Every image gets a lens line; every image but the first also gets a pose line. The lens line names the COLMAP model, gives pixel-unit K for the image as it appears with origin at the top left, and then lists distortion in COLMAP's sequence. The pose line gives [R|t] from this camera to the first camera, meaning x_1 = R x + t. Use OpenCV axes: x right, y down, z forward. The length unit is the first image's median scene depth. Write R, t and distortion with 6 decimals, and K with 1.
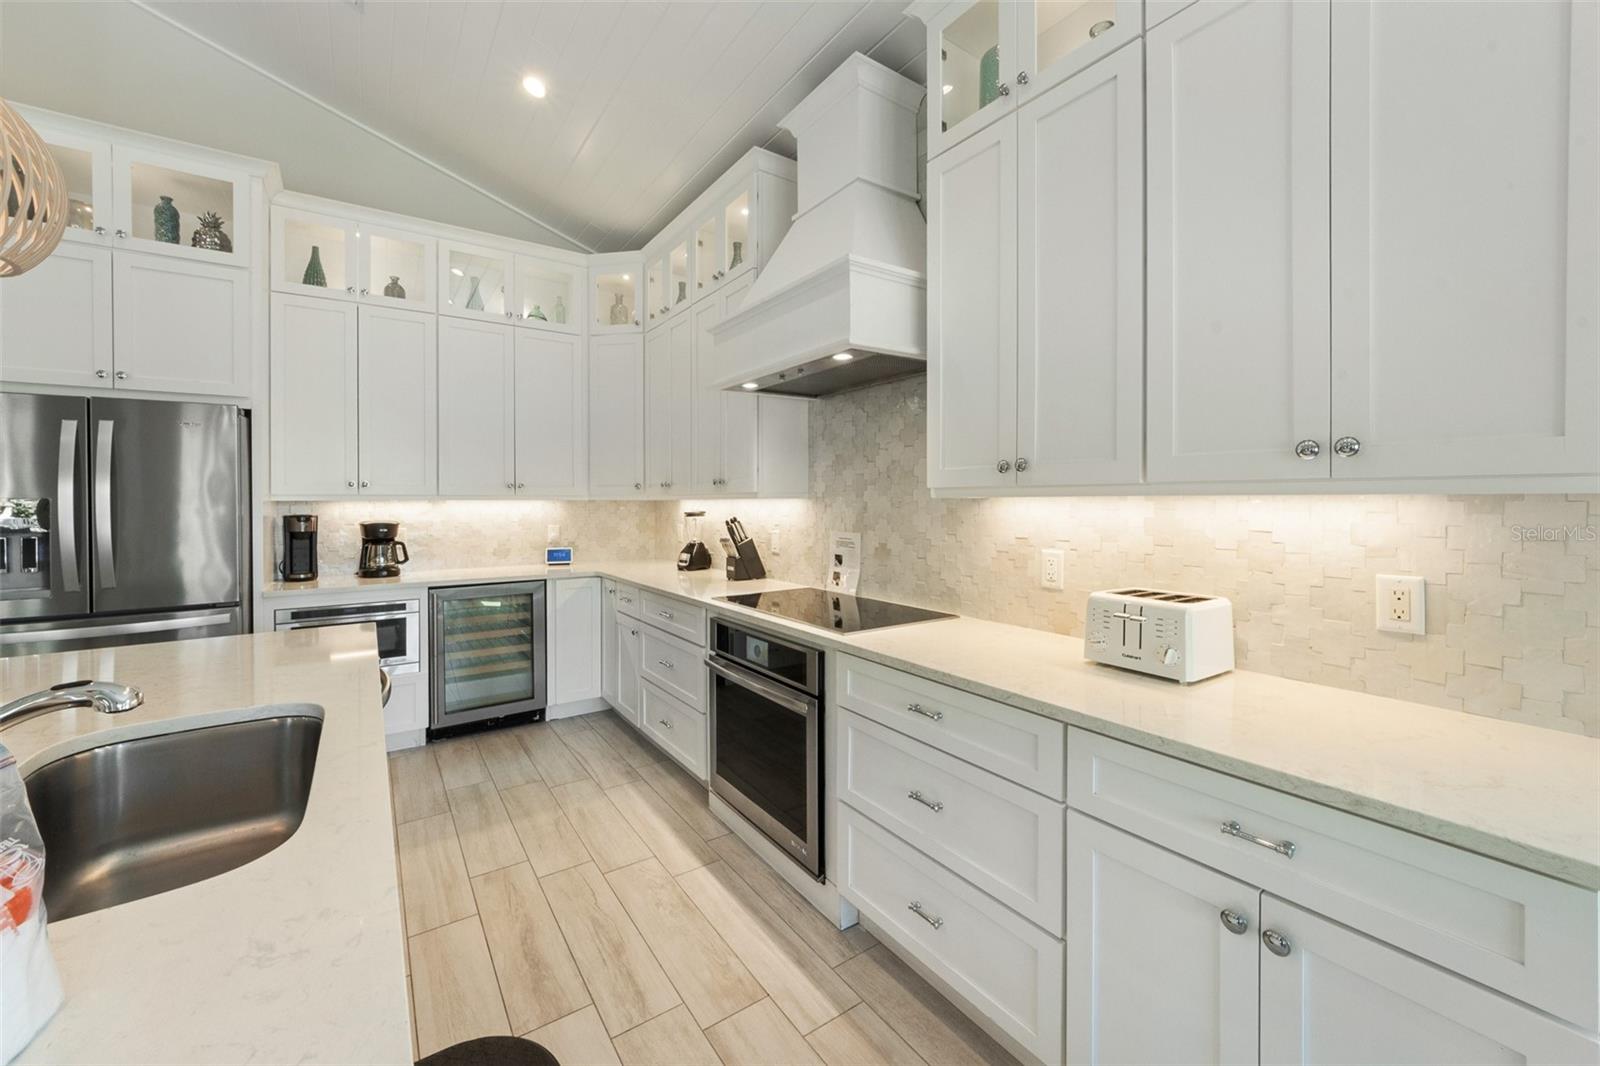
lens RADIAL K [[620.2, 0, 789.7], [0, 620.2, 503.7], [0, 0, 1]] dist [-0.007773, 0.000114]
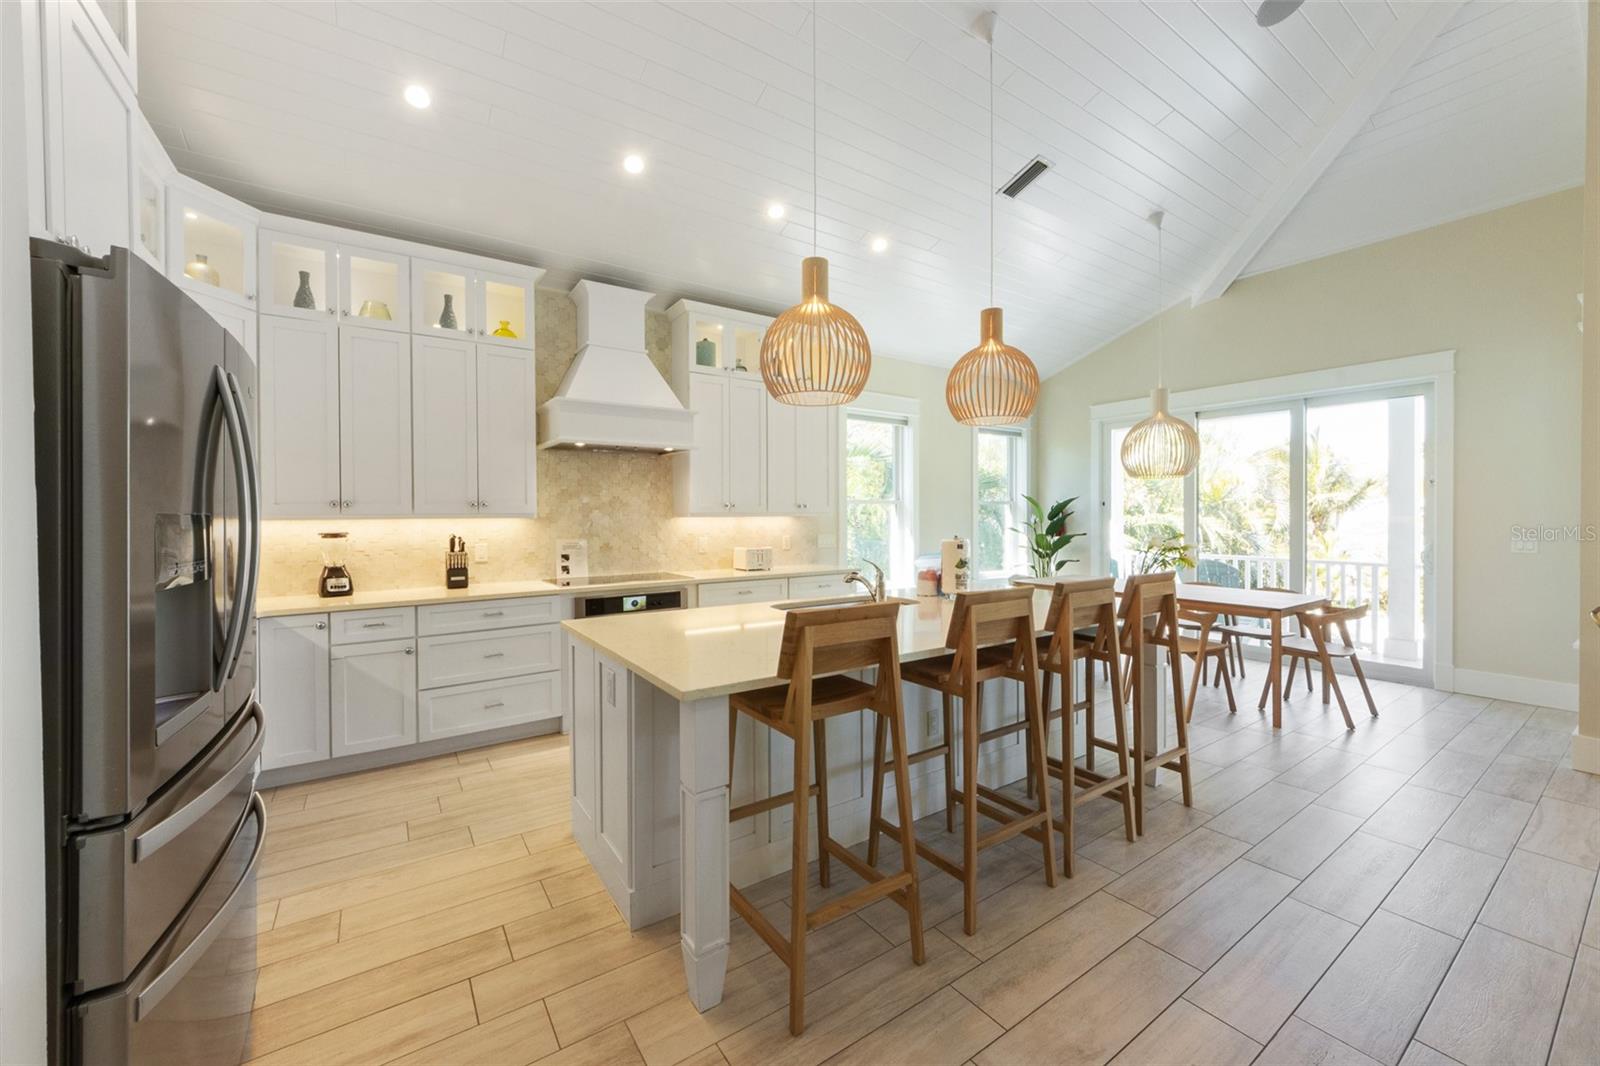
lens RADIAL K [[608.7, 0, 795.9], [0, 608.7, 517.7], [0, 0, 1]] dist [-0.001522, -0.000063]
pose [[0.006344, 0.000775, 0.999980, -1.409570], [0.011709, 0.999931, -0.000850, -0.001022], [-0.999911, 0.011714, 0.006335, 0.410648]]
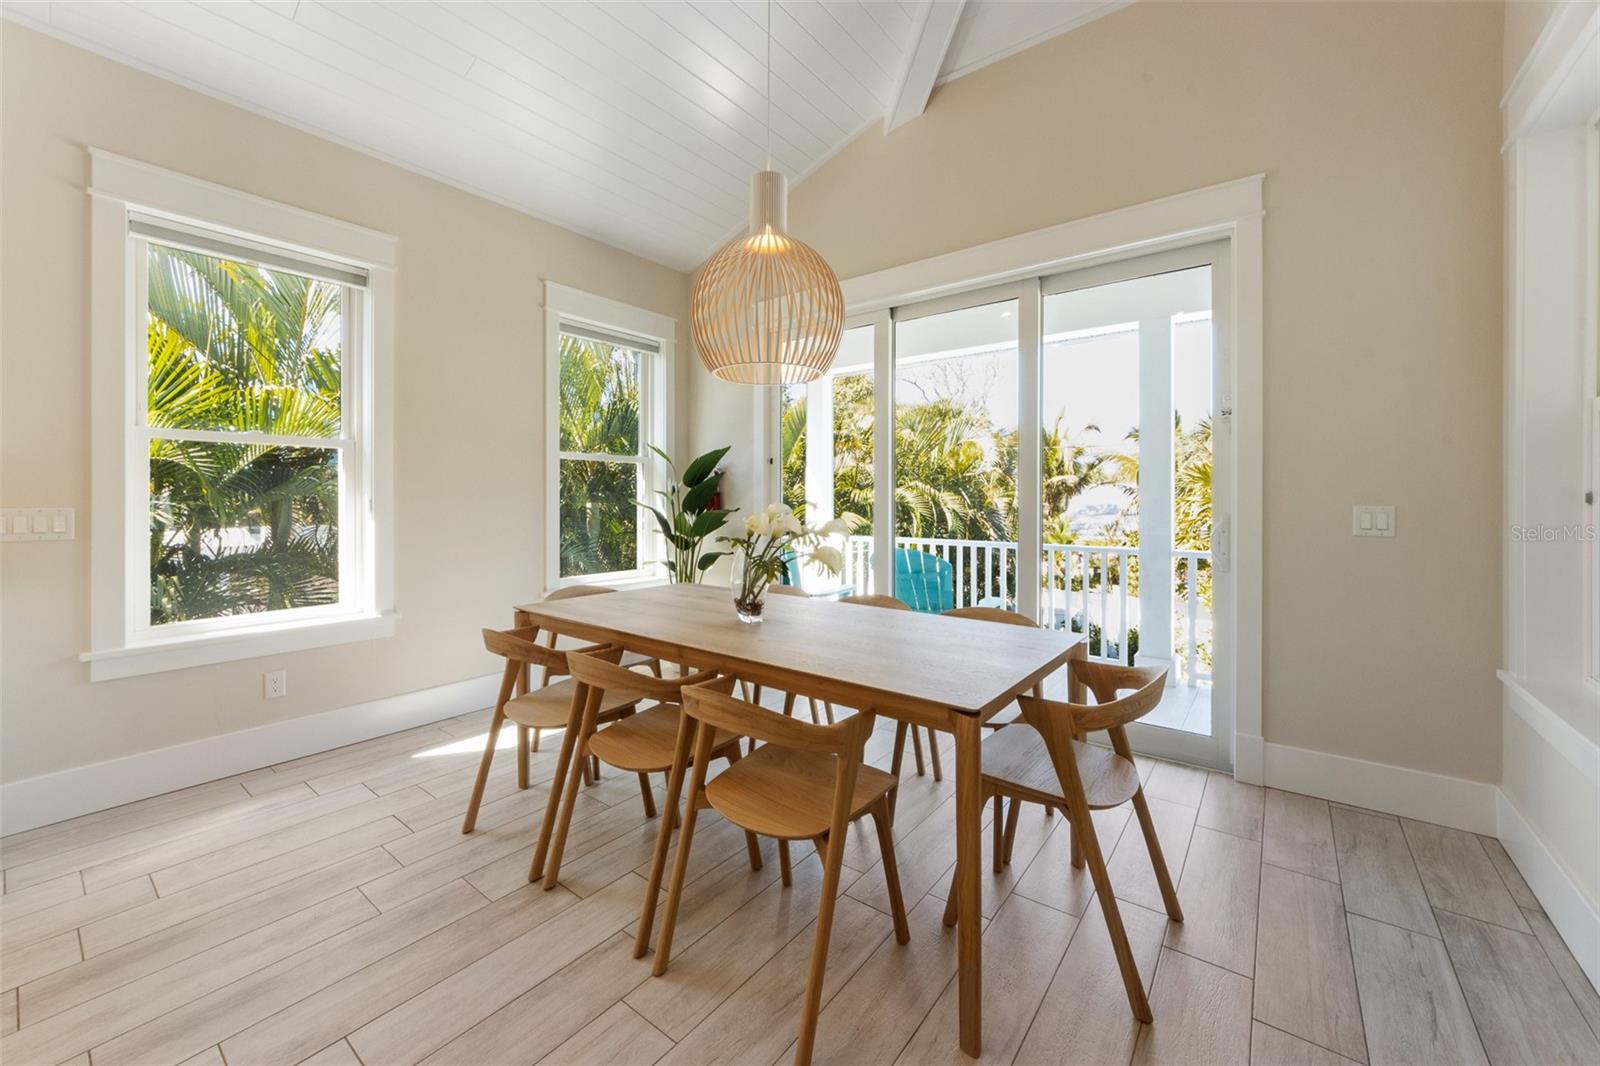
lens RADIAL K [[620.2, 0, 789.7], [0, 620.2, 503.7], [0, 0, 1]] dist [-0.007773, 0.000114]
pose [[-0.298618, -0.004053, 0.954364, -0.480443], [0.006817, 0.999956, 0.006380, 0.049467], [-0.954348, 0.008411, -0.298577, -0.362466]]
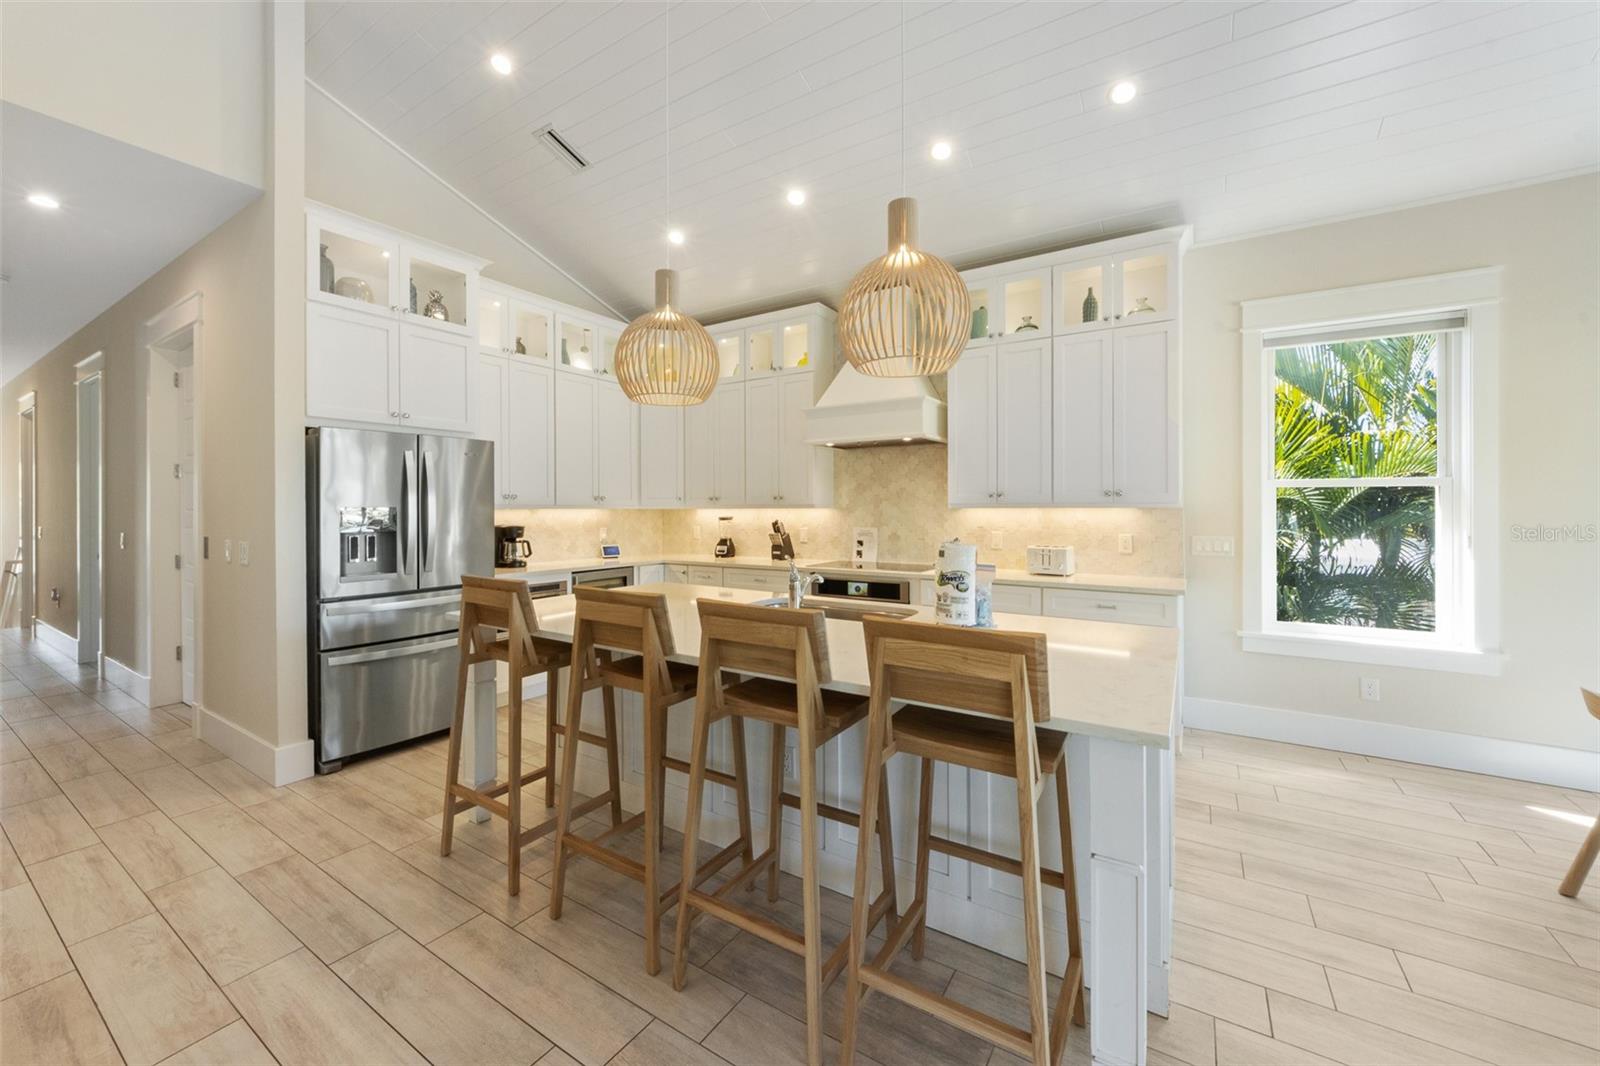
lens RADIAL K [[622.6, 0, 794.9], [0, 622.6, 502.1], [0, 0, 1]] dist [-0.000228, 0.000065]
pose [[0.921098, 0.005098, 0.389297, -0.761969], [0.000650, 0.999893, -0.014631, 0.000033], [-0.389330, 0.013729, 0.920996, -0.535290]]
